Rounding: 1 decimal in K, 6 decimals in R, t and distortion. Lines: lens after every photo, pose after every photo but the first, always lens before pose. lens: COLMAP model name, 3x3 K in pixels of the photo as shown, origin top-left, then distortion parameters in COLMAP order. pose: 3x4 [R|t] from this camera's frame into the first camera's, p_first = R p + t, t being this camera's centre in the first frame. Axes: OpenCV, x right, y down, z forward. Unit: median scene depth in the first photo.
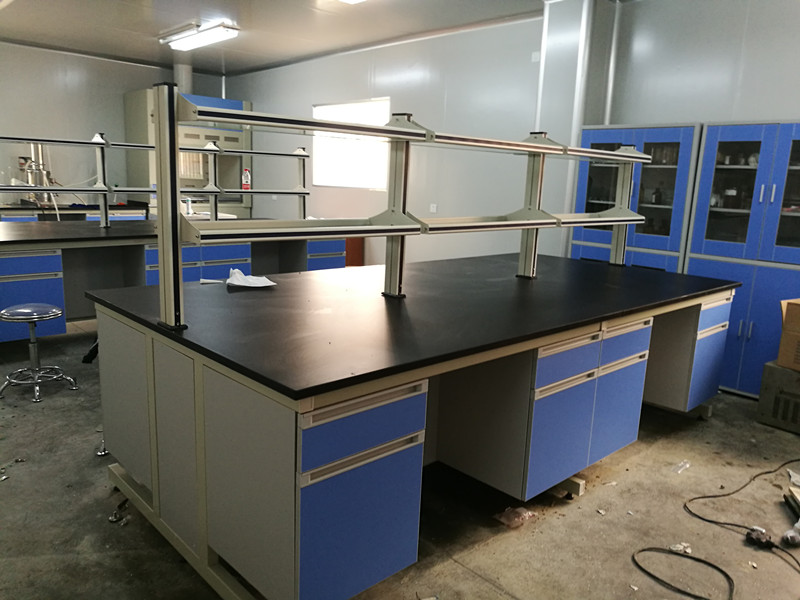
lens RADIAL K [[624.0, 0, 402.5], [0, 624.0, 298.6], [0, 0, 1]] dist [-0.028237, 0.028947]
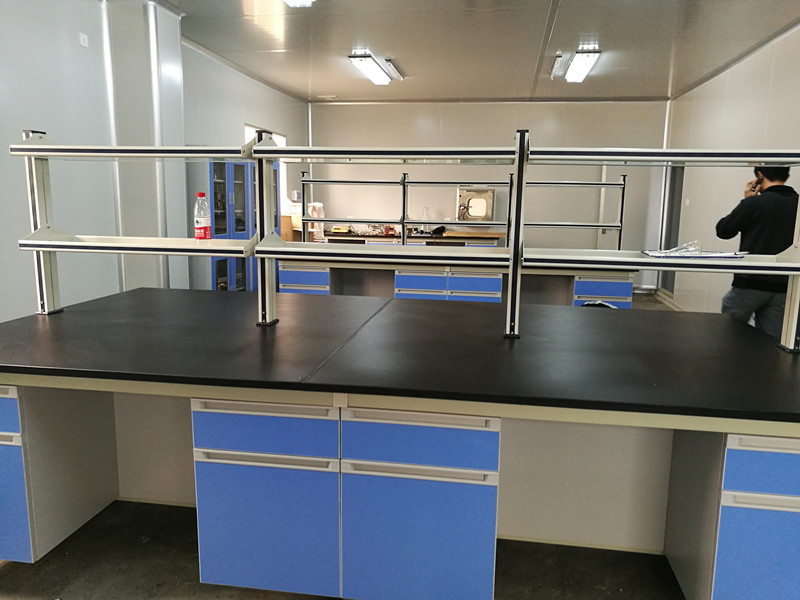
lens RADIAL K [[624.0, 0, 396.0], [0, 624.0, 300.5], [0, 0, 1]] dist [-0.028237, 0.028947]
pose [[0.596974, 0.095562, -0.796549, 0.763815], [-0.137196, 0.990415, 0.015998, -0.075862], [0.790442, 0.099733, 0.604363, 0.511606]]
